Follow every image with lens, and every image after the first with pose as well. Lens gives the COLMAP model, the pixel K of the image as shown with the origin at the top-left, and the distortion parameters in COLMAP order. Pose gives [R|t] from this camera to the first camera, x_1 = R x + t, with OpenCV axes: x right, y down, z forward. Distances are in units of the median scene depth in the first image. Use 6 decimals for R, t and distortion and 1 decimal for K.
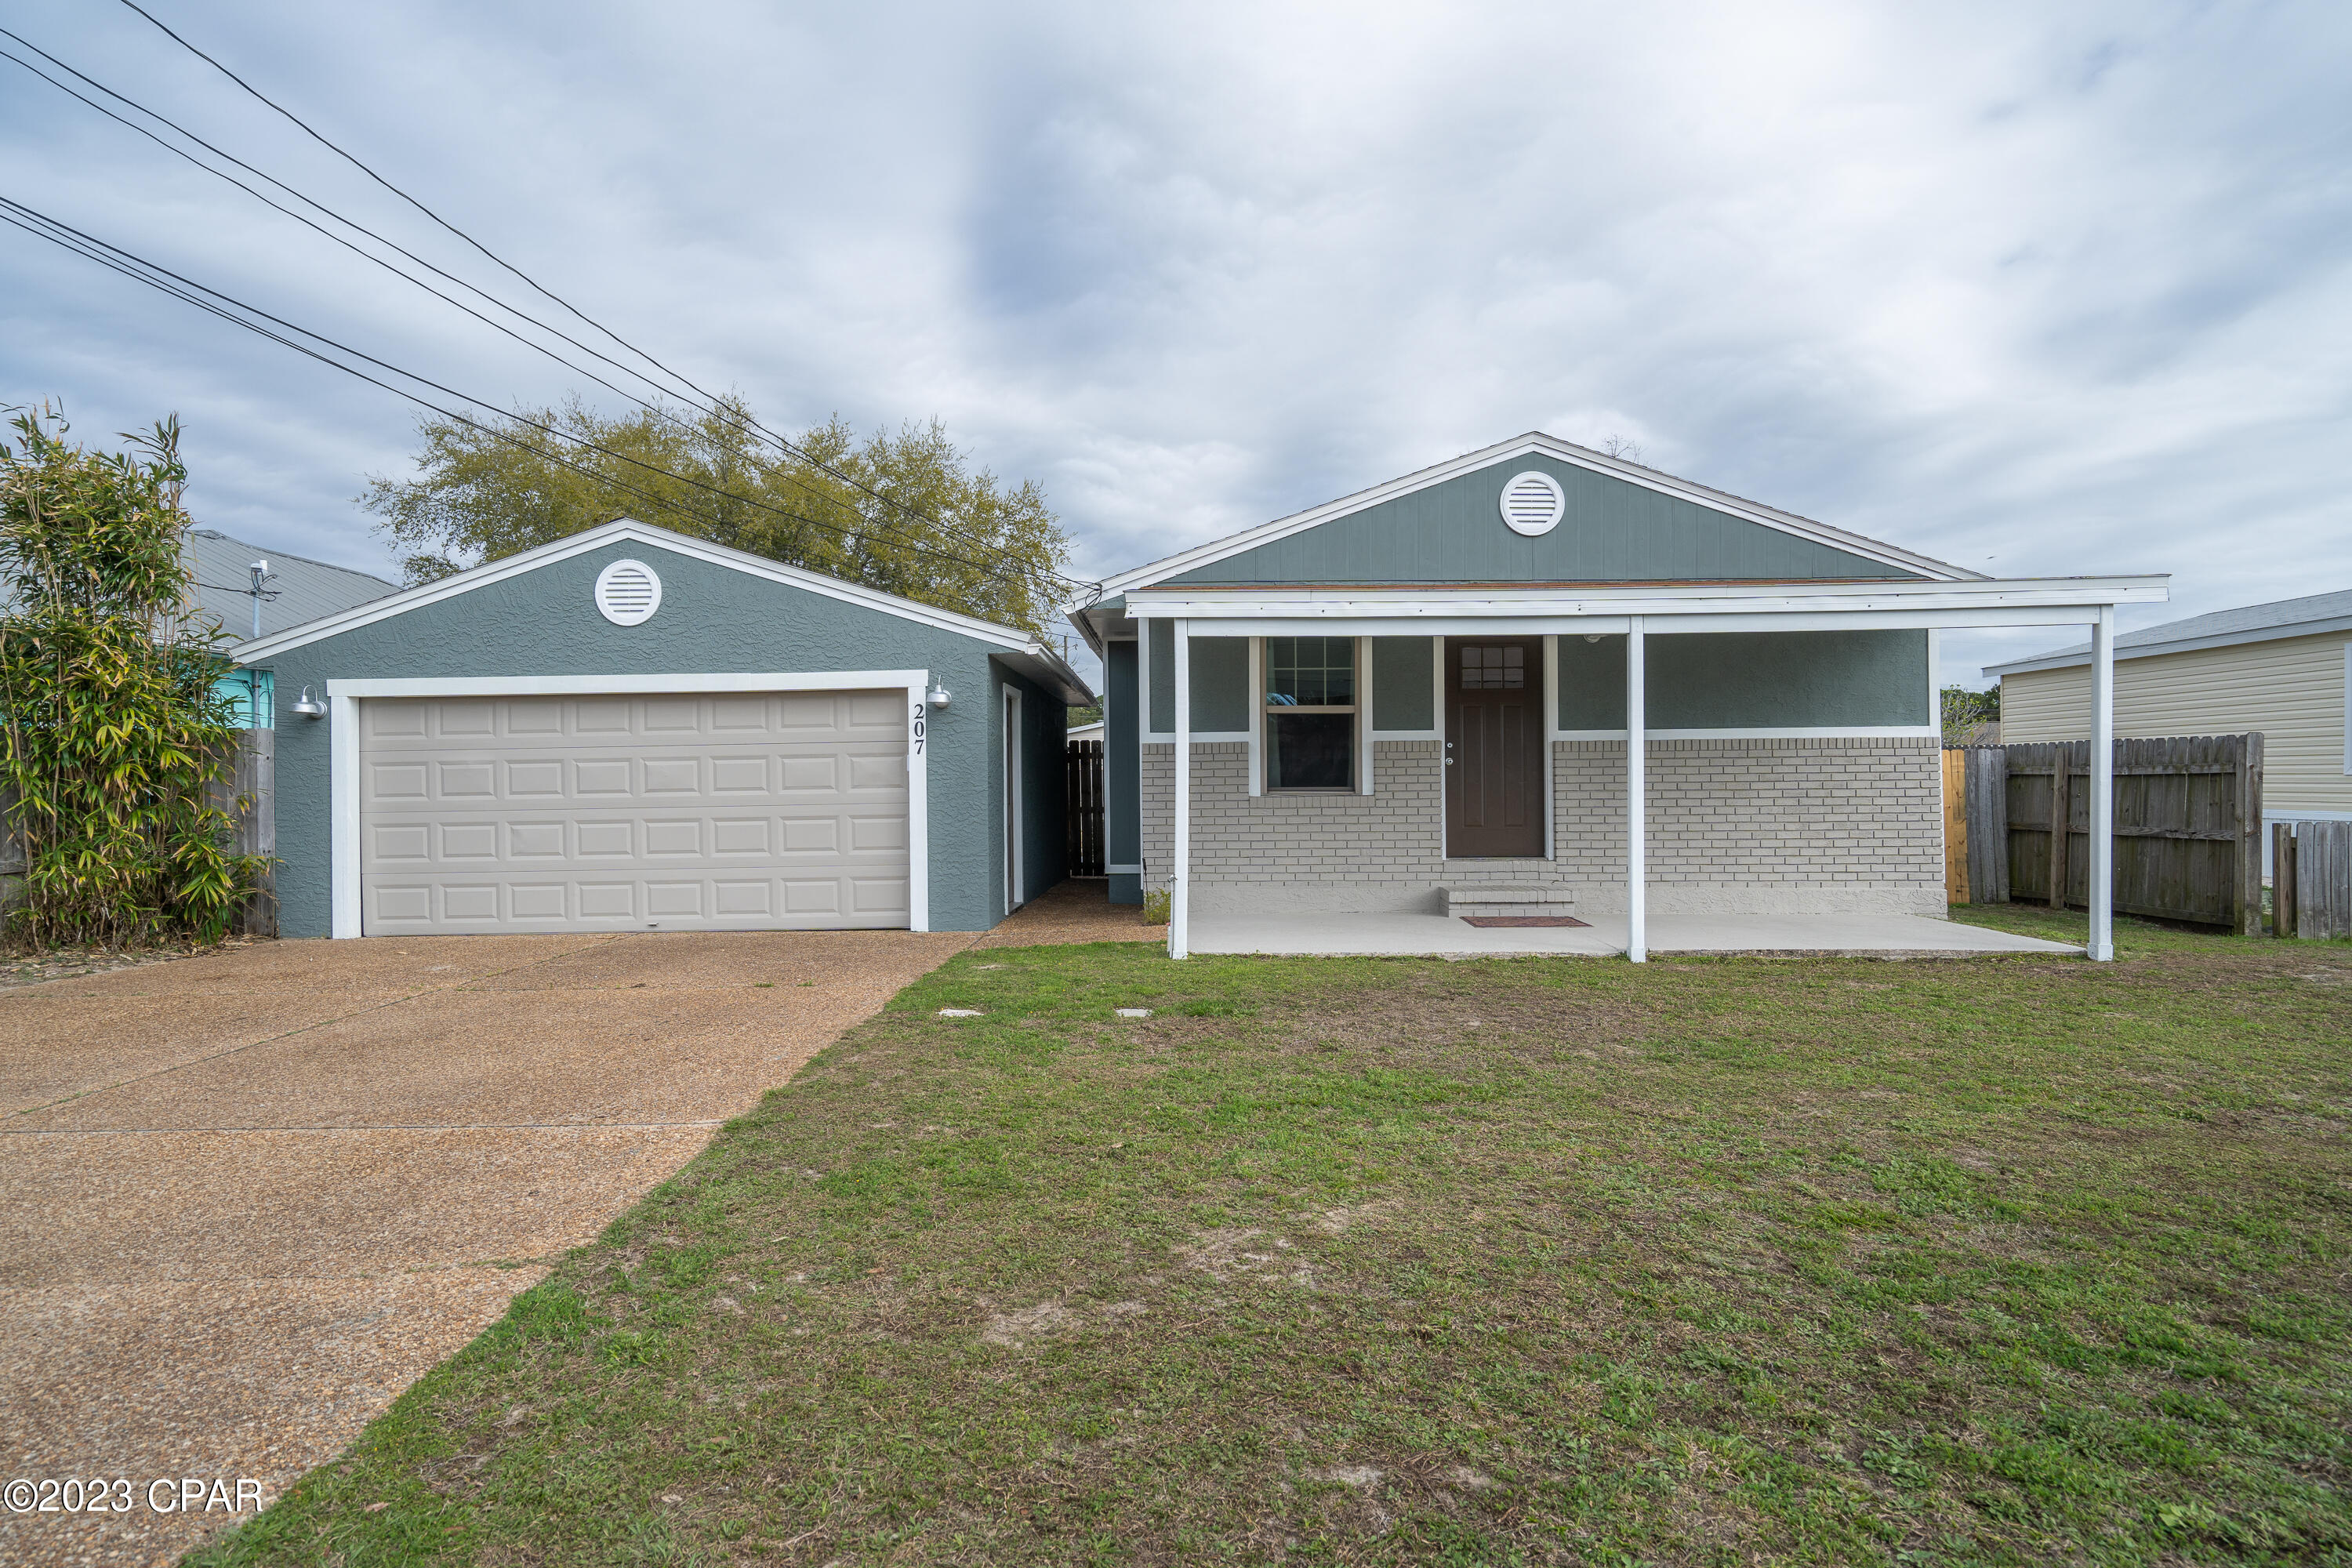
lens RADIAL K [[1243.3, 0, 1176.0], [0, 1243.3, 784.0], [0, 0, 1]] dist [-0.000231, 0.000008]
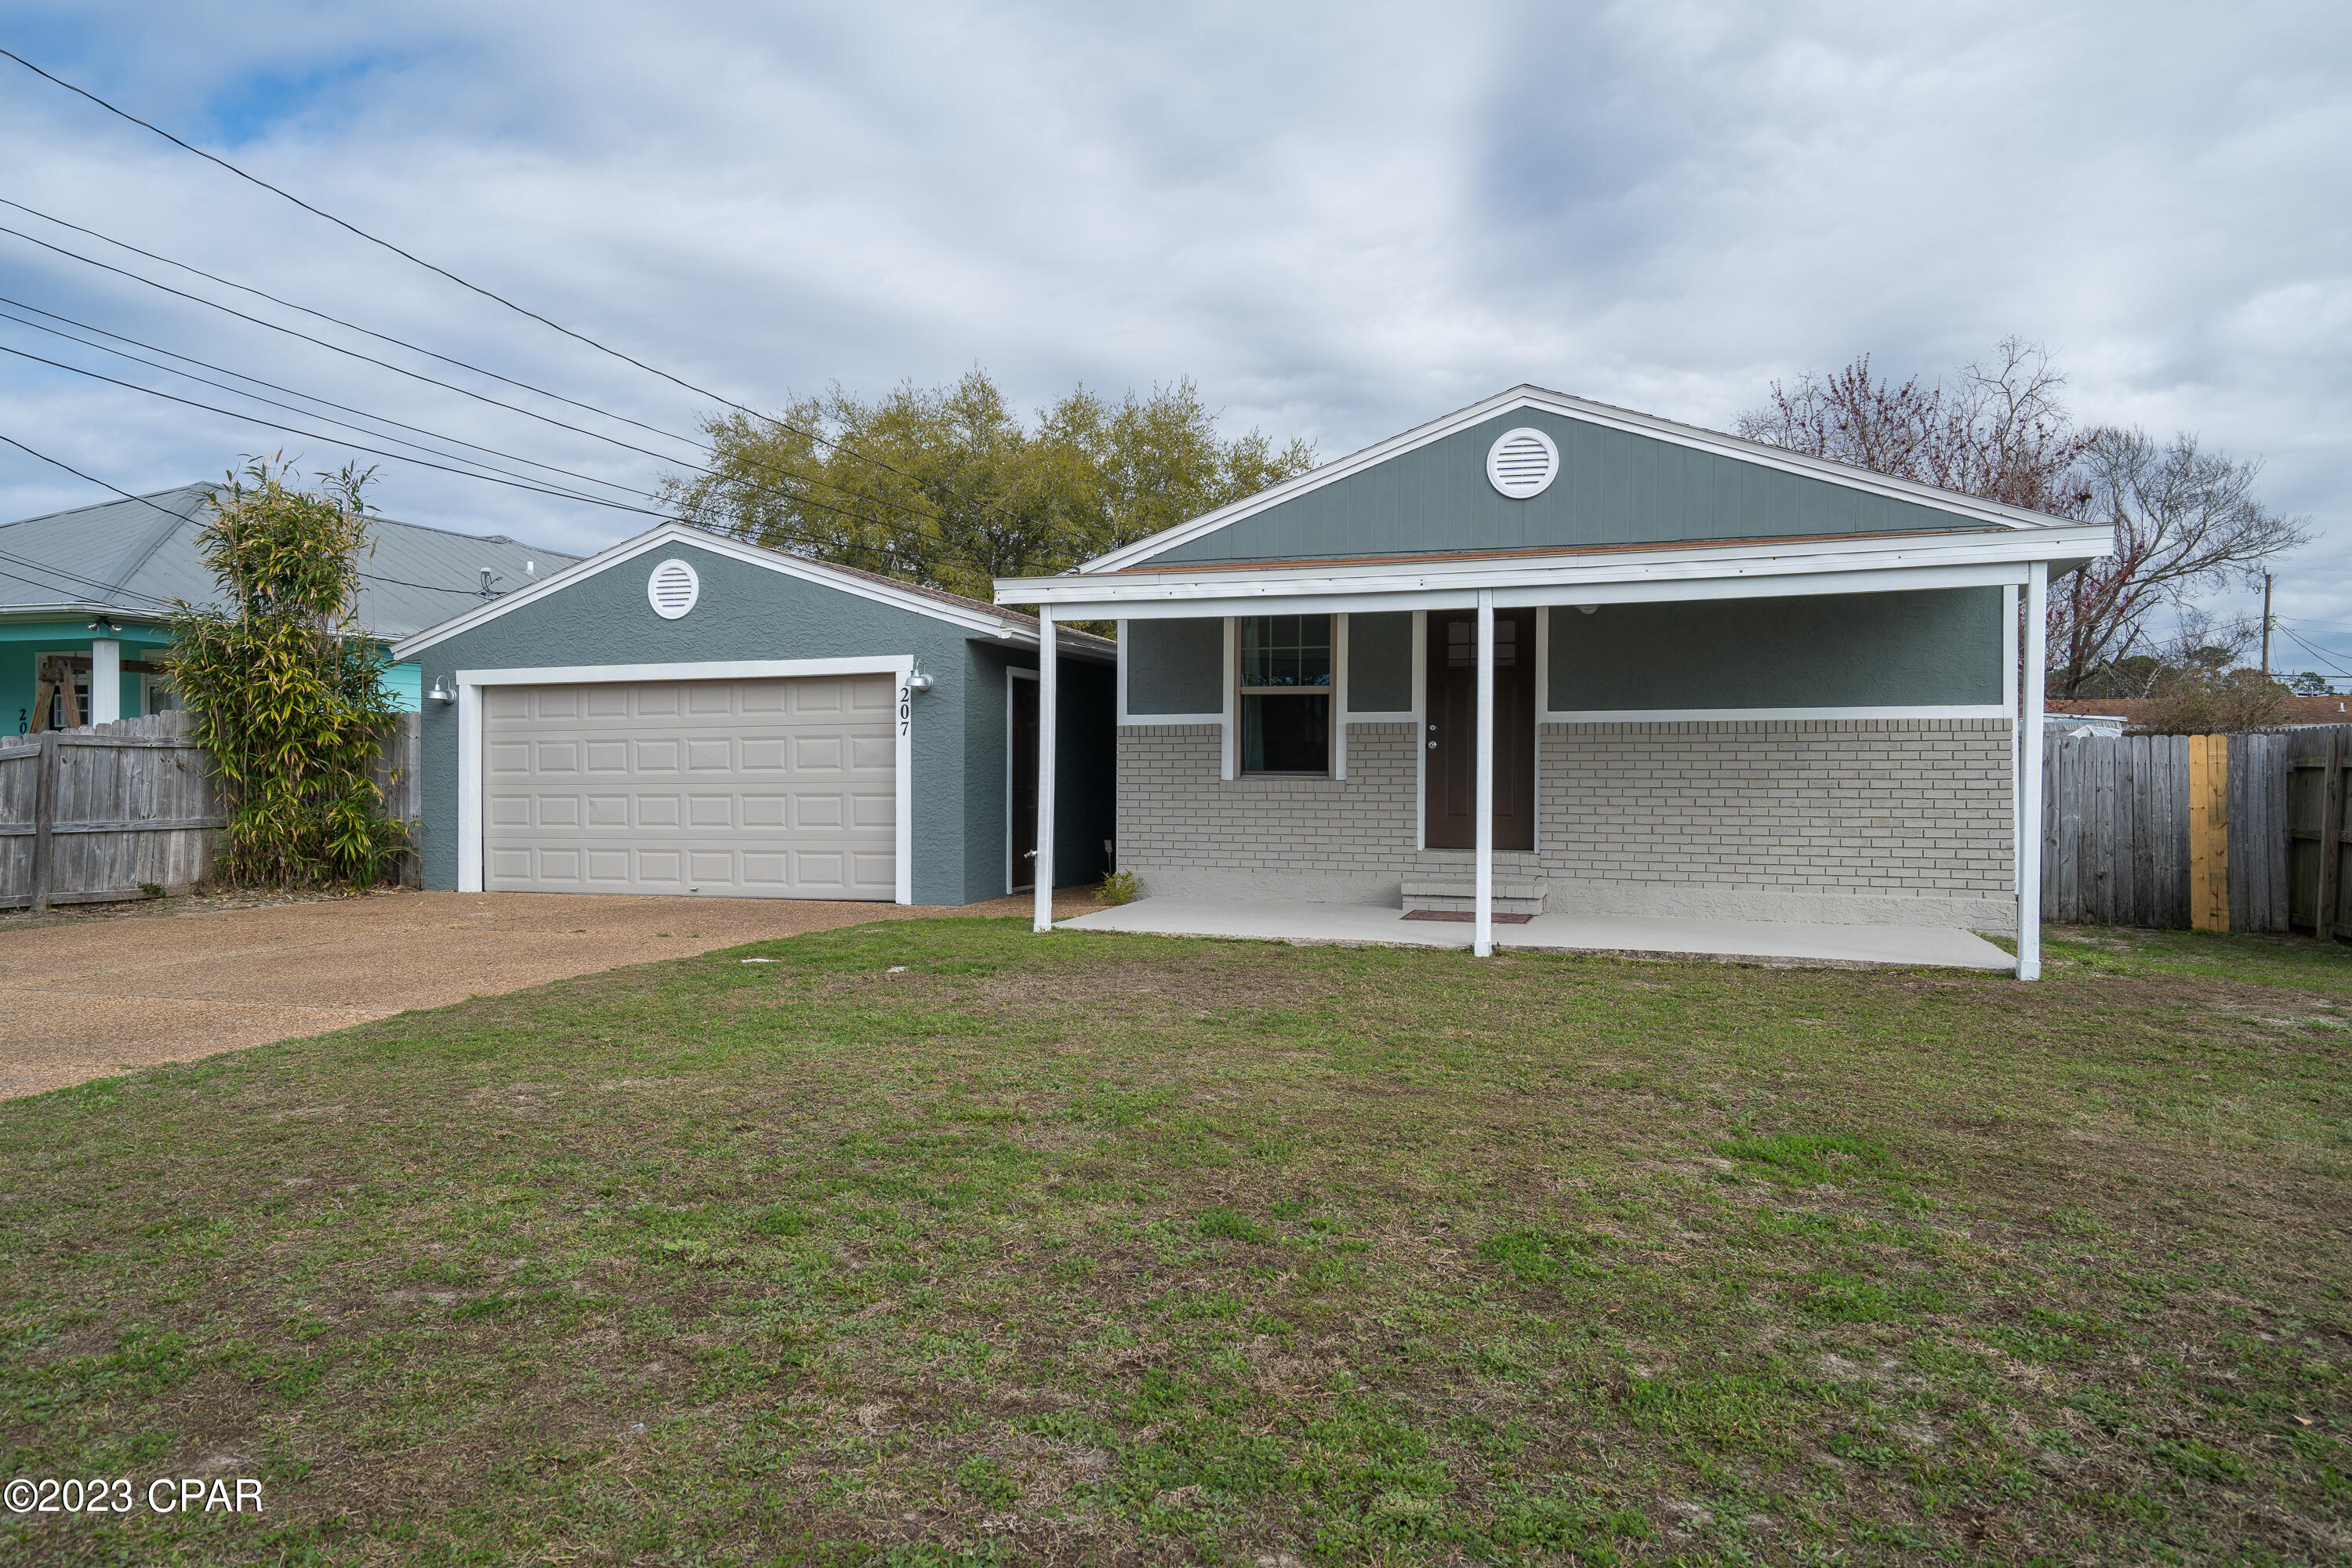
lens RADIAL K [[1438.2, 0, 1176.0], [0, 1438.2, 784.0], [0, 0, 1]] dist [-0.000336, -0.000421]
pose [[0.953070, 0.012758, -0.302481, 0.370717], [-0.011105, 0.999913, 0.007183, 0.005538], [0.302546, -0.003487, 0.953128, -0.086382]]
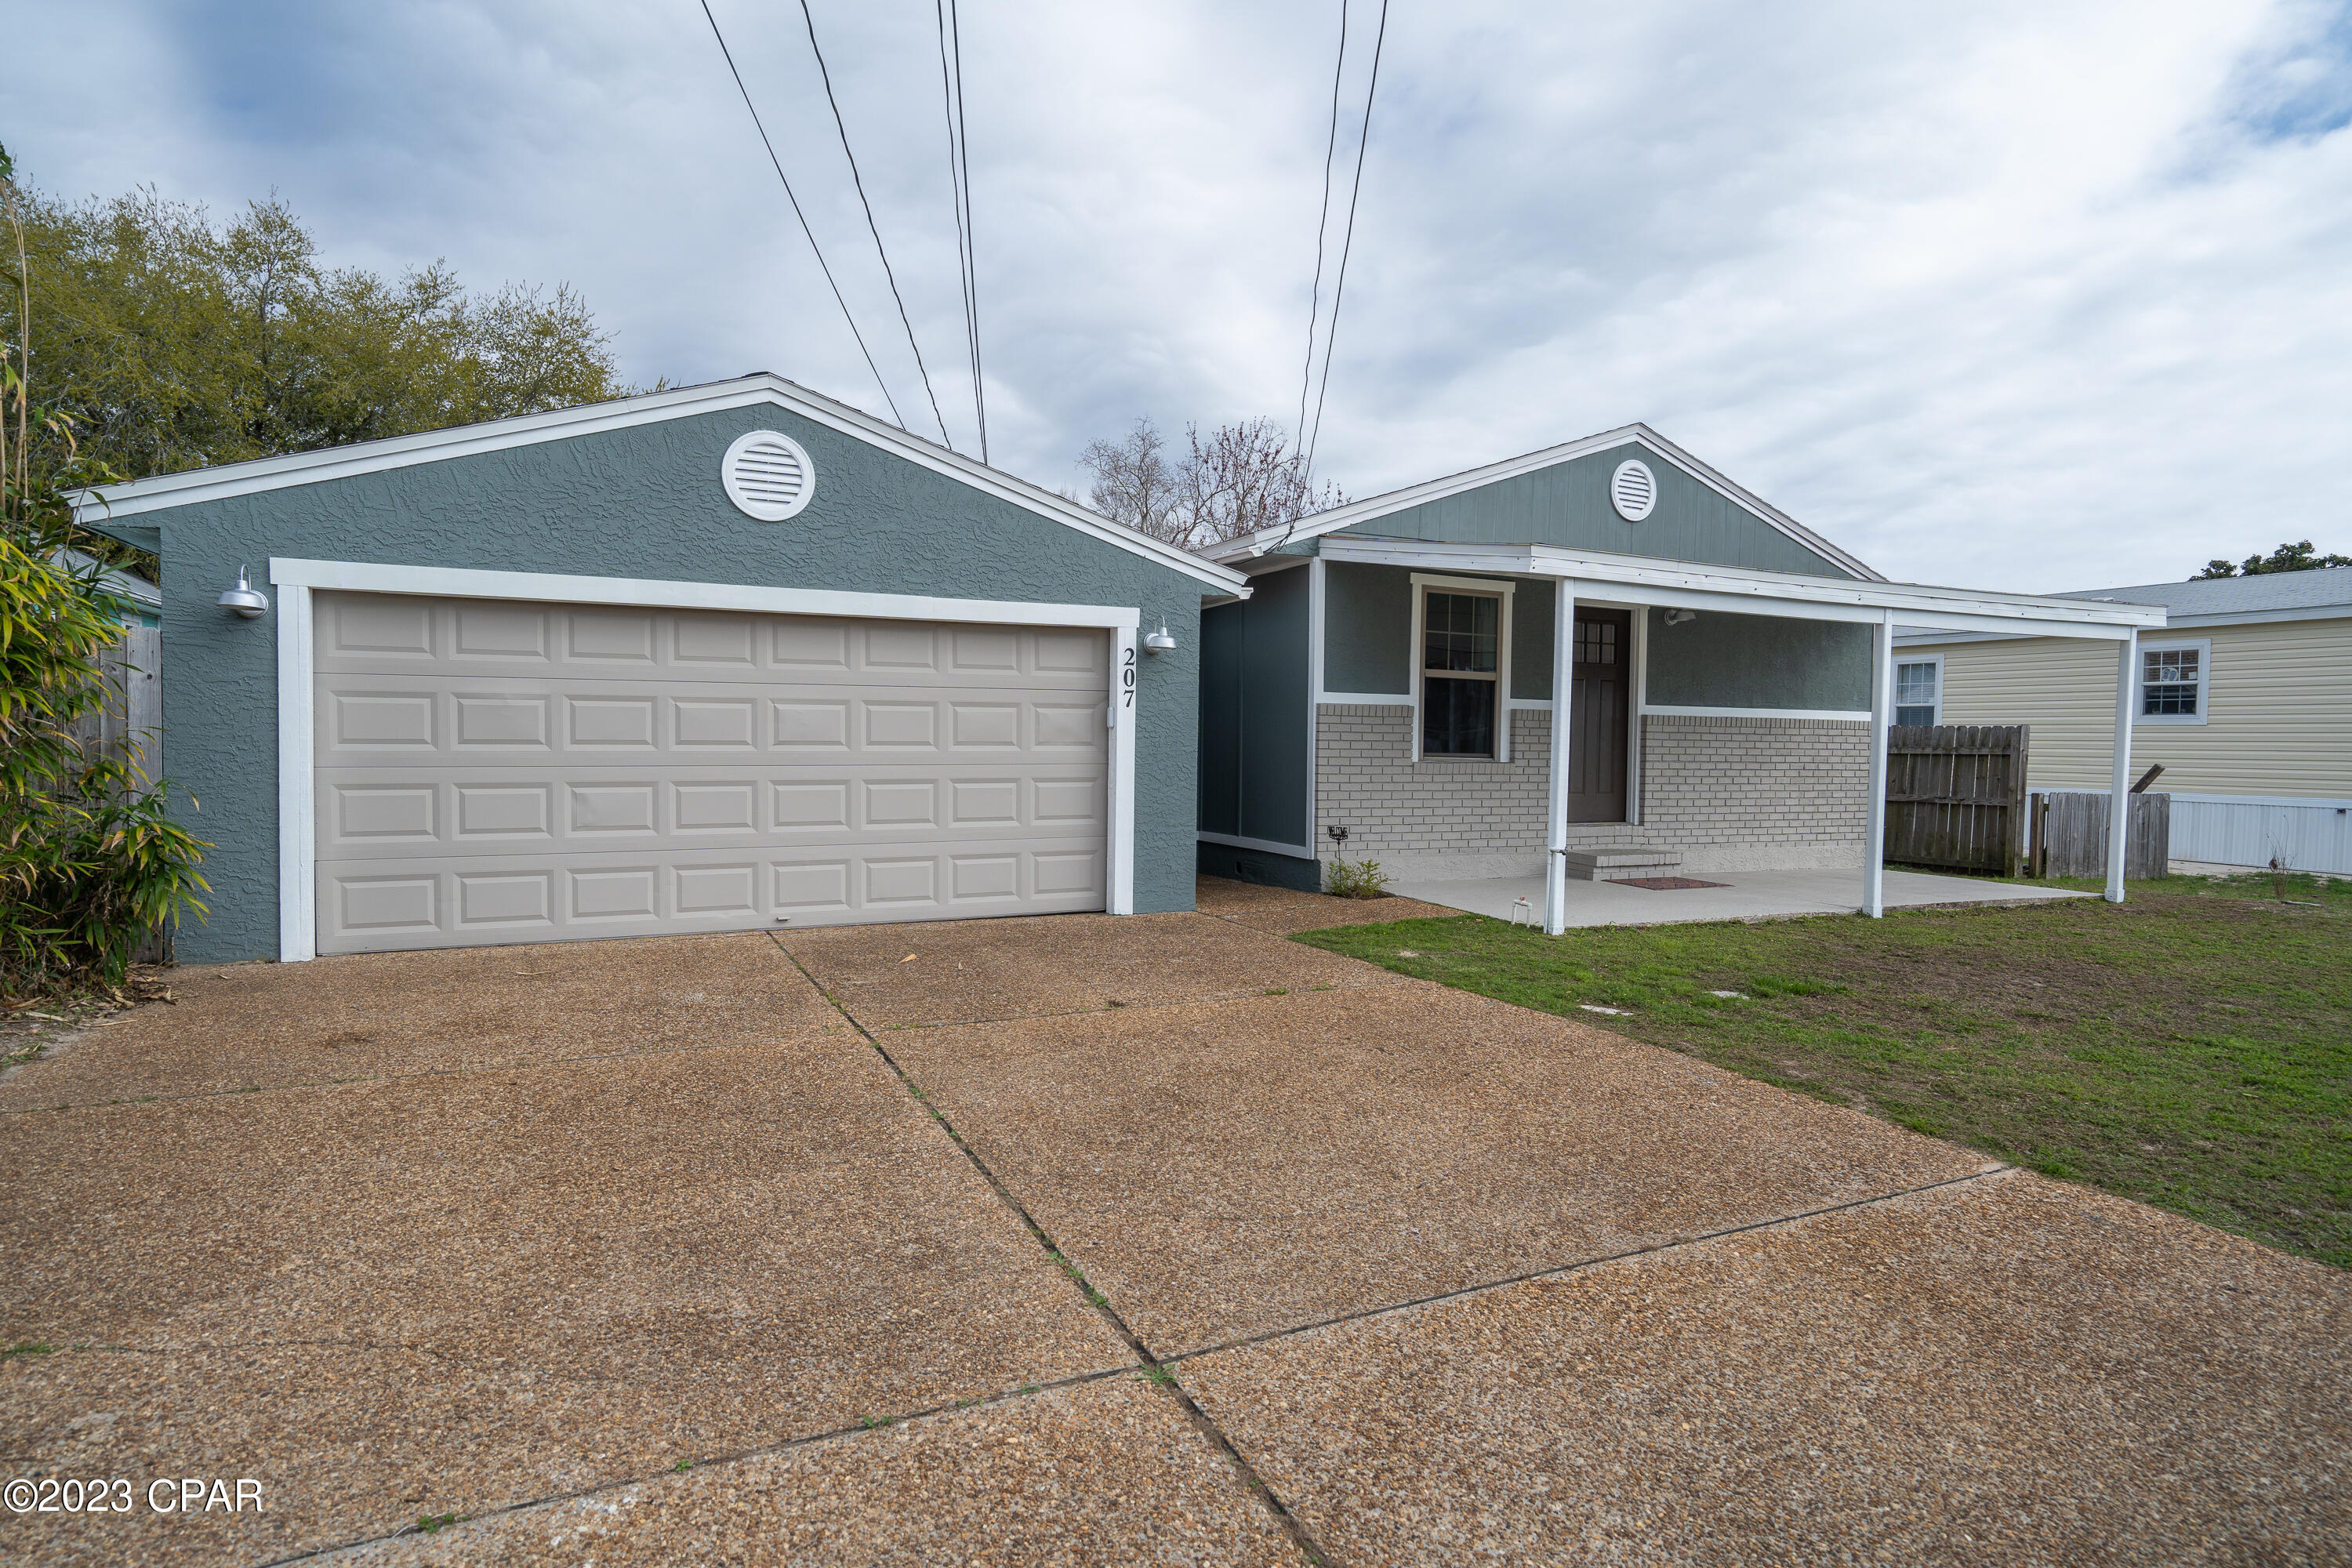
lens RADIAL K [[1243.3, 0, 1176.0], [0, 1243.3, 784.0], [0, 0, 1]] dist [-0.000231, 0.000008]
pose [[0.894258, 0.006611, 0.447504, -0.544480], [-0.022455, 0.999294, 0.030110, 0.002207], [-0.446989, -0.036975, 0.893775, 0.216649]]
